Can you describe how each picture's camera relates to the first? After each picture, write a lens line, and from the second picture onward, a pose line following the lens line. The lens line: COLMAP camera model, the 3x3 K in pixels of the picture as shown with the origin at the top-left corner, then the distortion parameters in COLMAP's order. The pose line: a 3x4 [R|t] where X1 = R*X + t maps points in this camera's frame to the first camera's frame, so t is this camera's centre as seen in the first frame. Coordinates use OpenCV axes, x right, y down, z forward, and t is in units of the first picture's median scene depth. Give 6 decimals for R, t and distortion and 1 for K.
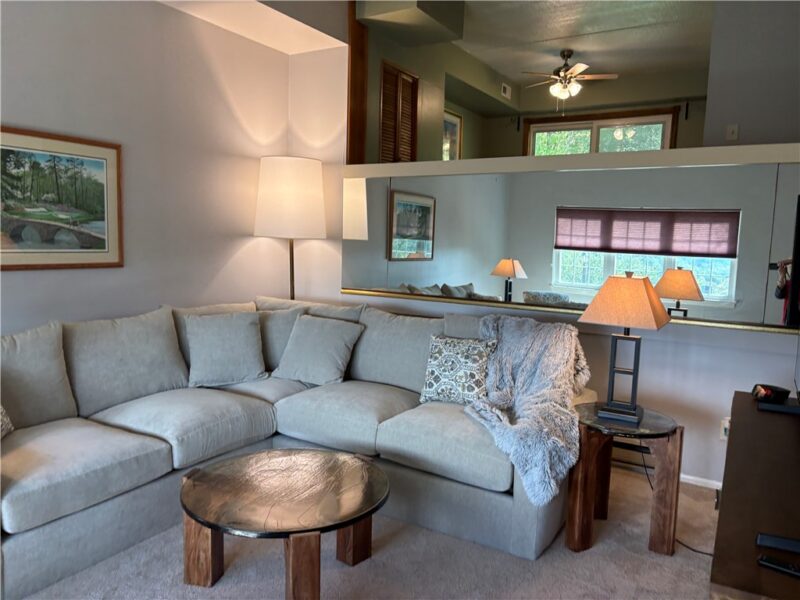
lens RADIAL K [[610.5, 0, 401.1], [0, 610.5, 302.1], [0, 0, 1]] dist [0.052741, -0.049839]
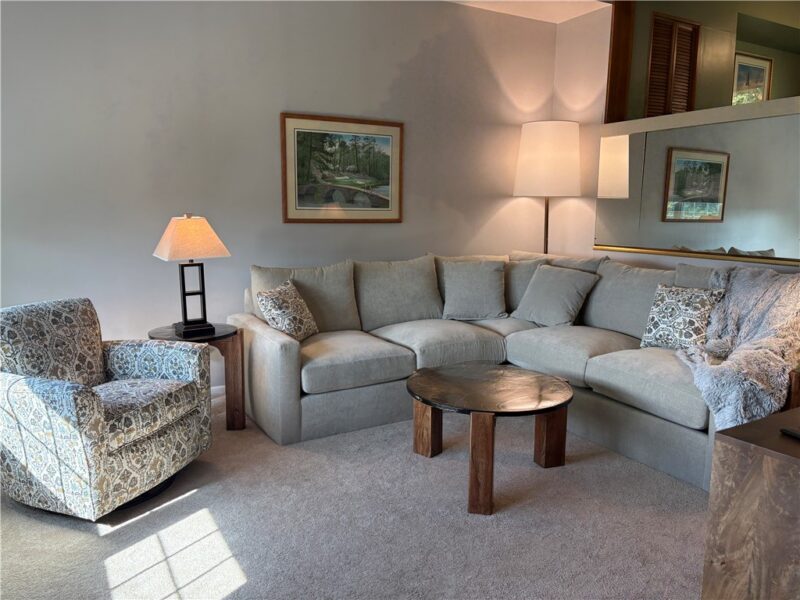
lens RADIAL K [[610.5, 0, 394.9], [0, 610.5, 303.7], [0, 0, 1]] dist [0.052741, -0.049839]
pose [[0.874296, 0.057027, -0.482032, 0.164839], [-0.036673, 0.997997, 0.051552, 0.050706], [0.484006, -0.027394, 0.874636, -0.115773]]
